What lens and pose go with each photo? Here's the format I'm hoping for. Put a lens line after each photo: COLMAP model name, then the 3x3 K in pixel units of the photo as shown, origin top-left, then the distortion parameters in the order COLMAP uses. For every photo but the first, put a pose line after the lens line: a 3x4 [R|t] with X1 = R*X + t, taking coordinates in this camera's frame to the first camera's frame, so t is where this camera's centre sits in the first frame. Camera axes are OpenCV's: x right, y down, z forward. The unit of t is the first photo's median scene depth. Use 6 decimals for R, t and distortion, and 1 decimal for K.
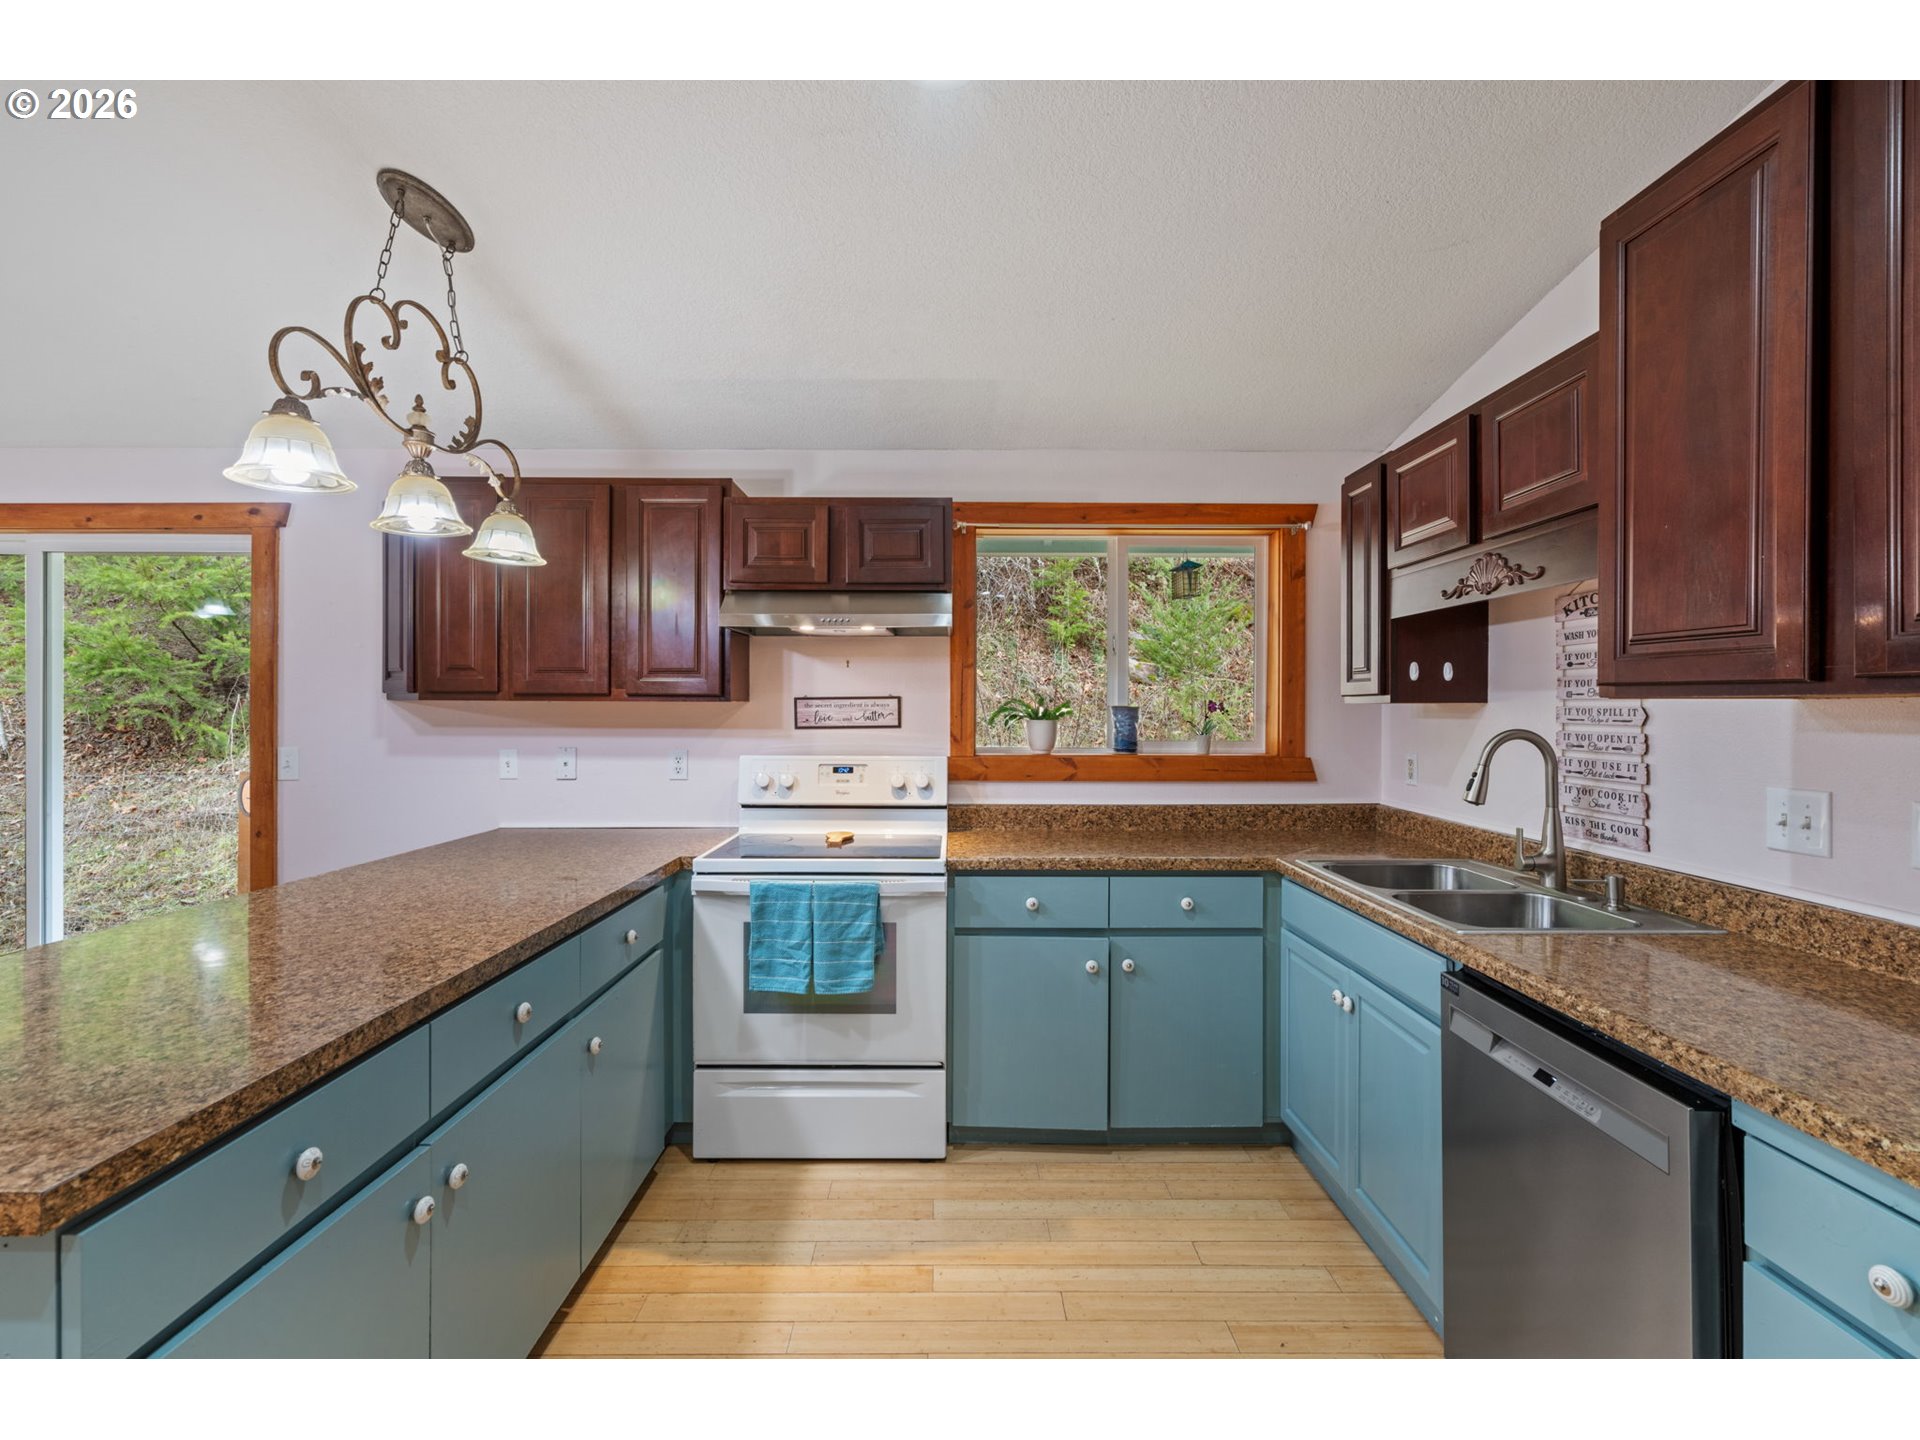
lens RADIAL K [[862.5, 0, 966.2], [0, 862.5, 709.7], [0, 0, 1]] dist [-0.003047, -0.000107]
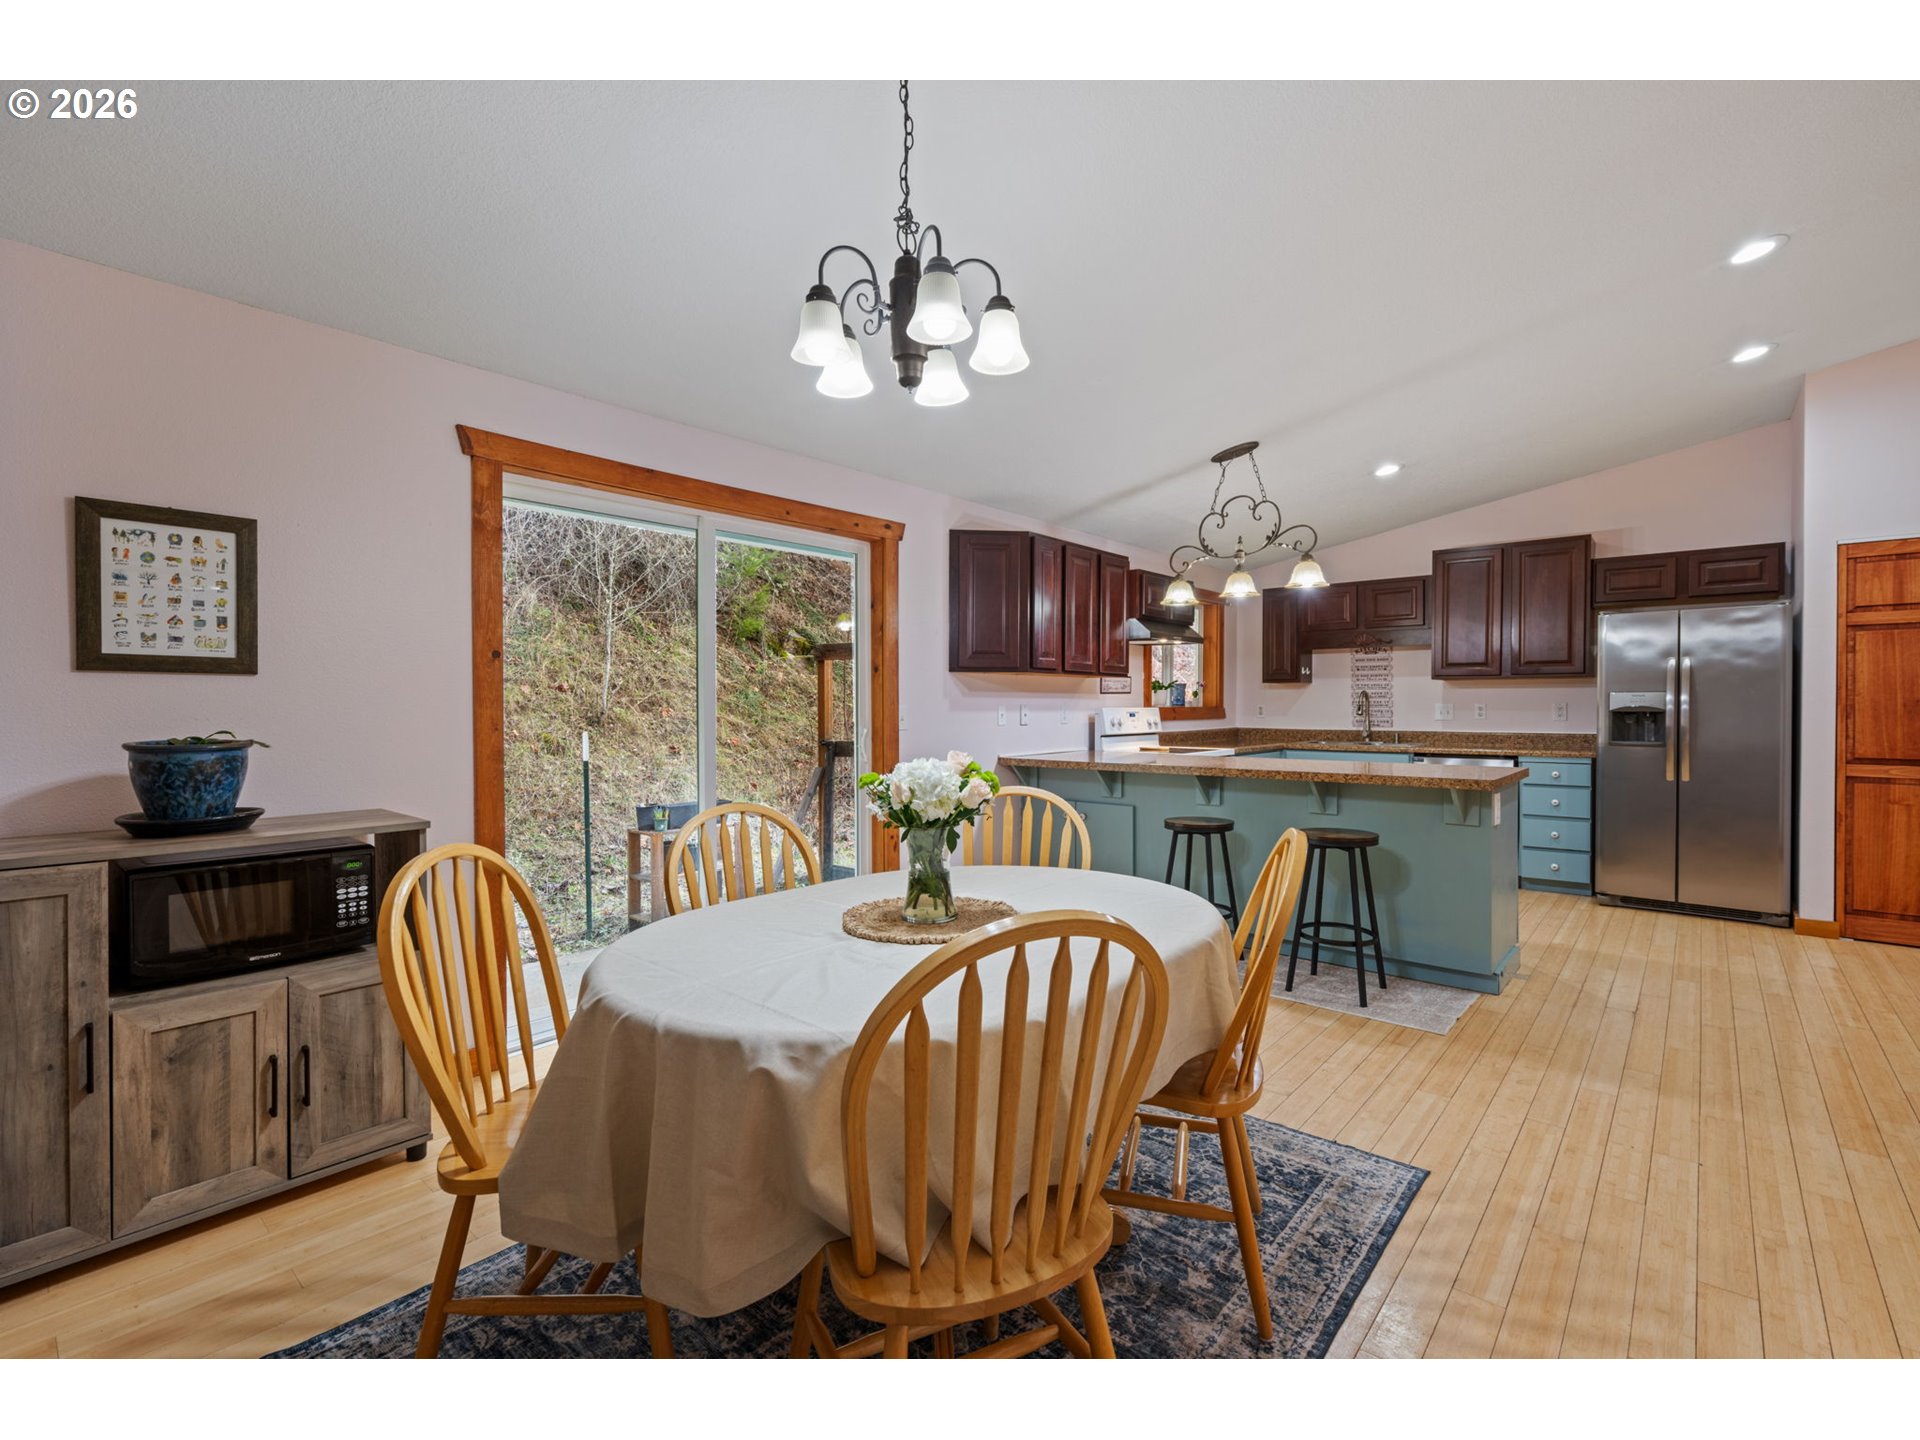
lens RADIAL K [[862.5, 0, 960.6], [0, 862.5, 714.3], [0, 0, 1]] dist [-0.003047, -0.000107]
pose [[0.659518, -0.013283, 0.751572, -1.741716], [0.004331, 0.999894, 0.013871, 0.039113], [-0.751677, -0.005894, 0.659506, 0.039869]]
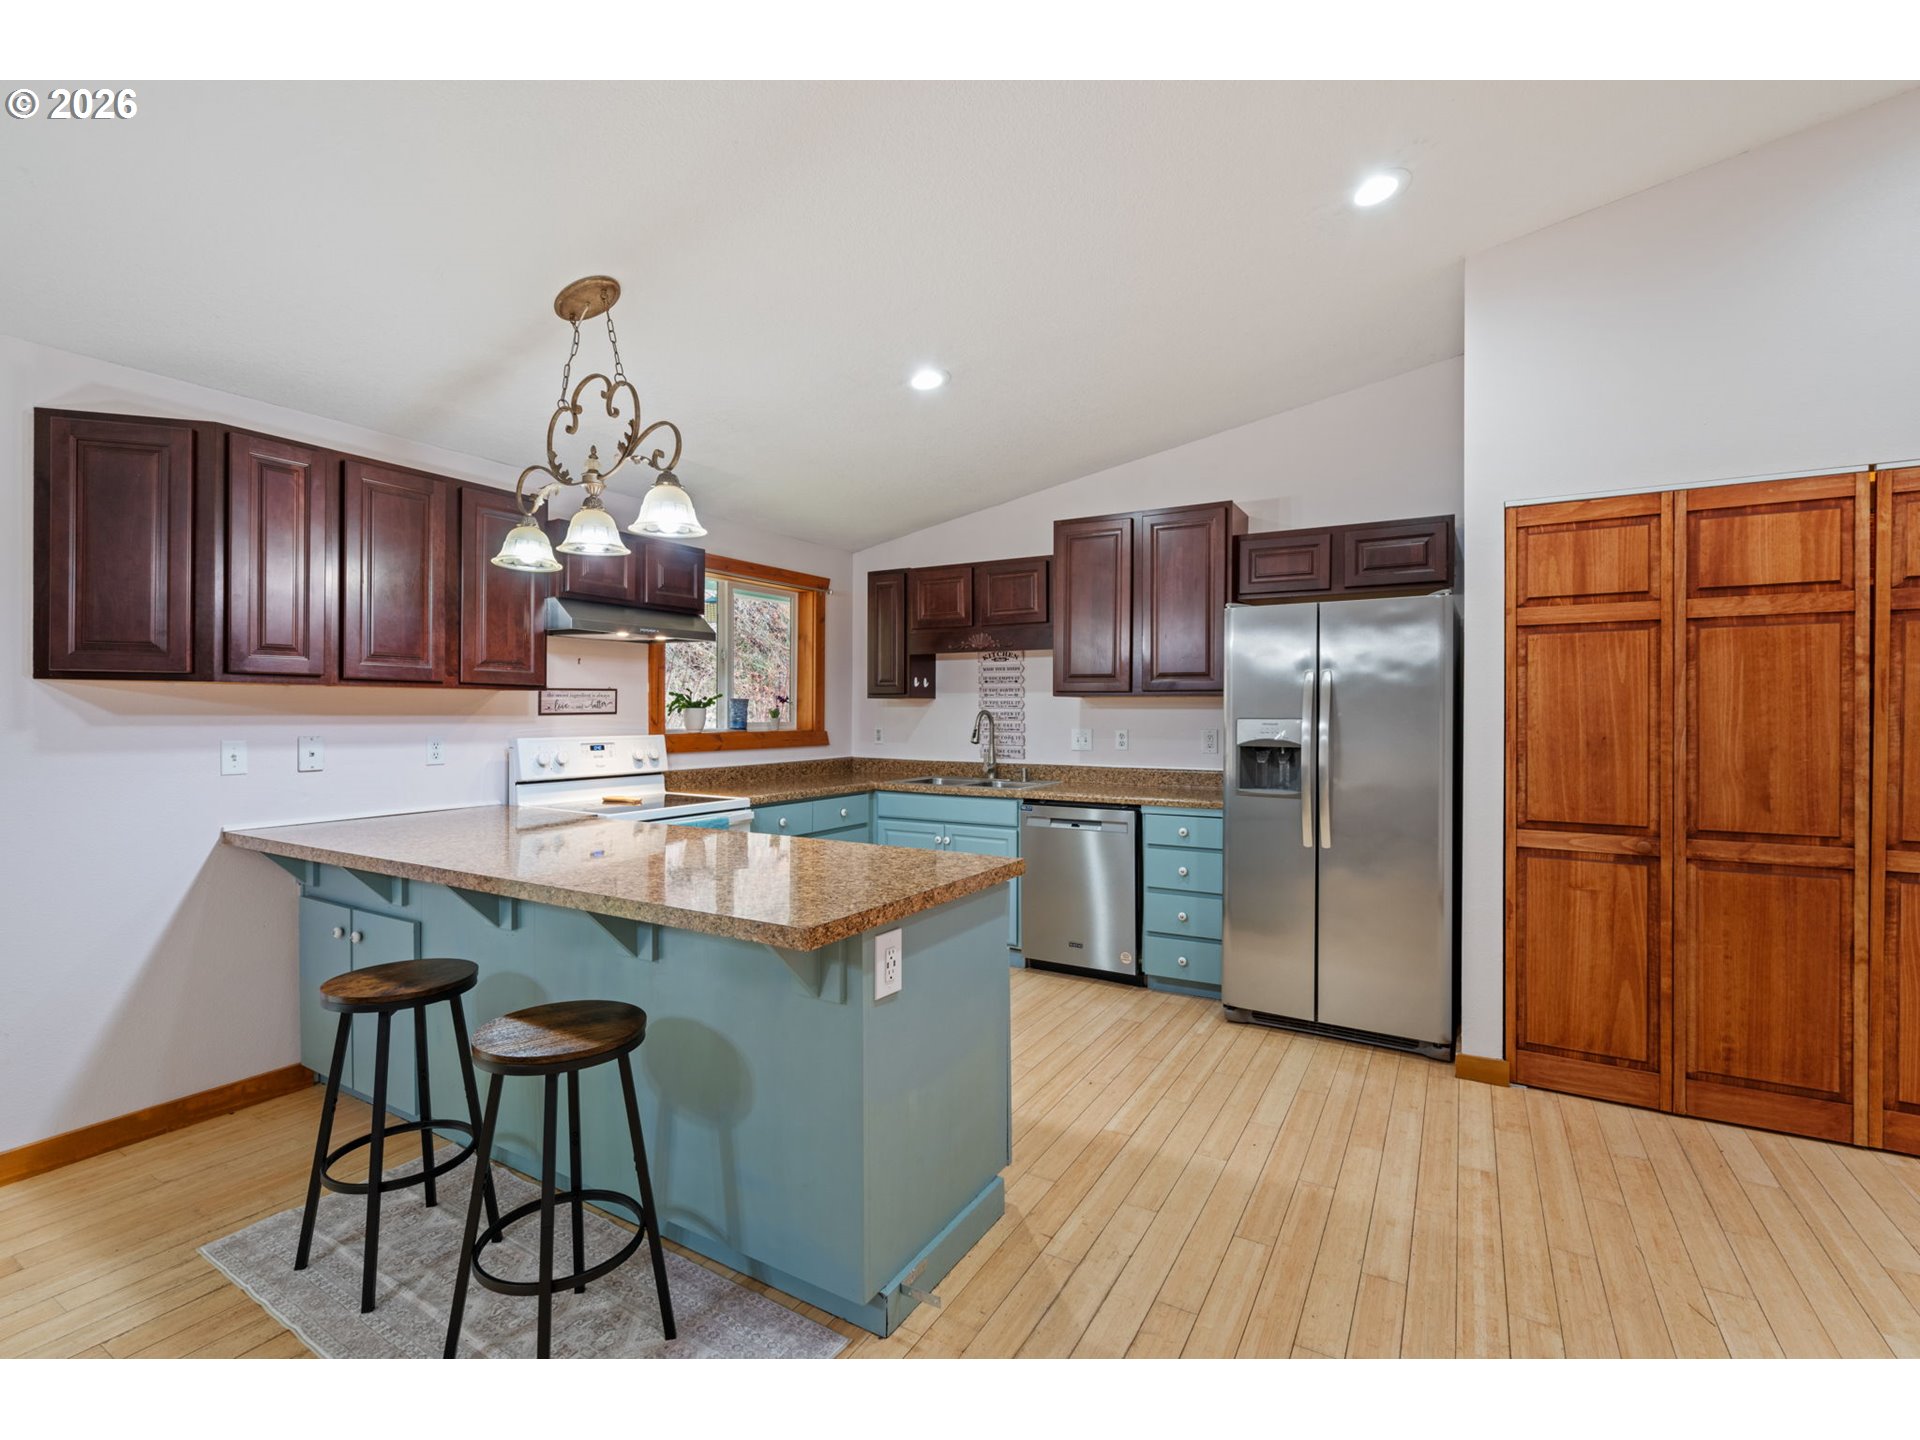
lens RADIAL K [[862.5, 0, 963.5], [0, 862.5, 715.0], [0, 0, 1]] dist [-0.003047, -0.000107]
pose [[0.508300, -0.004899, 0.861166, -0.905544], [-0.000727, 0.999981, 0.006117, 0.014574], [-0.861180, -0.003735, 0.508286, -0.073797]]
